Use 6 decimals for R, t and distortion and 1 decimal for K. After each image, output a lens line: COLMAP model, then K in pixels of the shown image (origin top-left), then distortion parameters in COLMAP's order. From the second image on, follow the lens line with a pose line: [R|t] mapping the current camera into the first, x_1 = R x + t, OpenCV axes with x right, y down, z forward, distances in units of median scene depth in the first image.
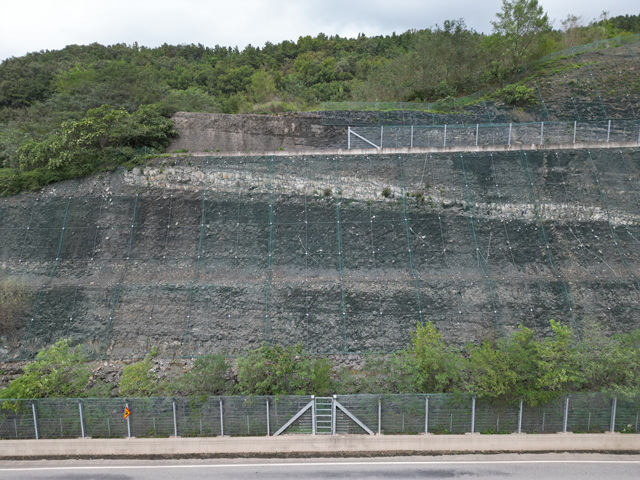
lens RADIAL K [[434.6, 0, 322.9], [0, 434.6, 247.1], [0, 0, 1]] dist [0.083302, -0.046620]
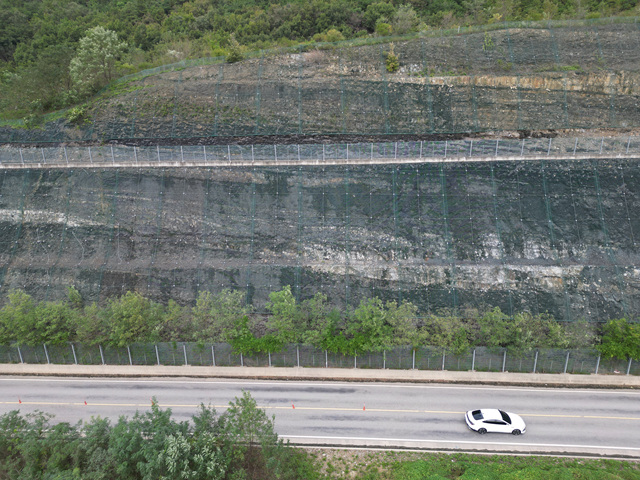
lens RADIAL K [[450.2, 0, 320.0], [0, 450.2, 240.0], [0, 0, 1]] dist [0.100244, -0.115536]
pose [[0.997187, 0.015171, -0.073404, 1.513449], [-0.004567, 0.989781, 0.142522, -0.213234], [0.074816, -0.141786, 0.987066, -0.394196]]
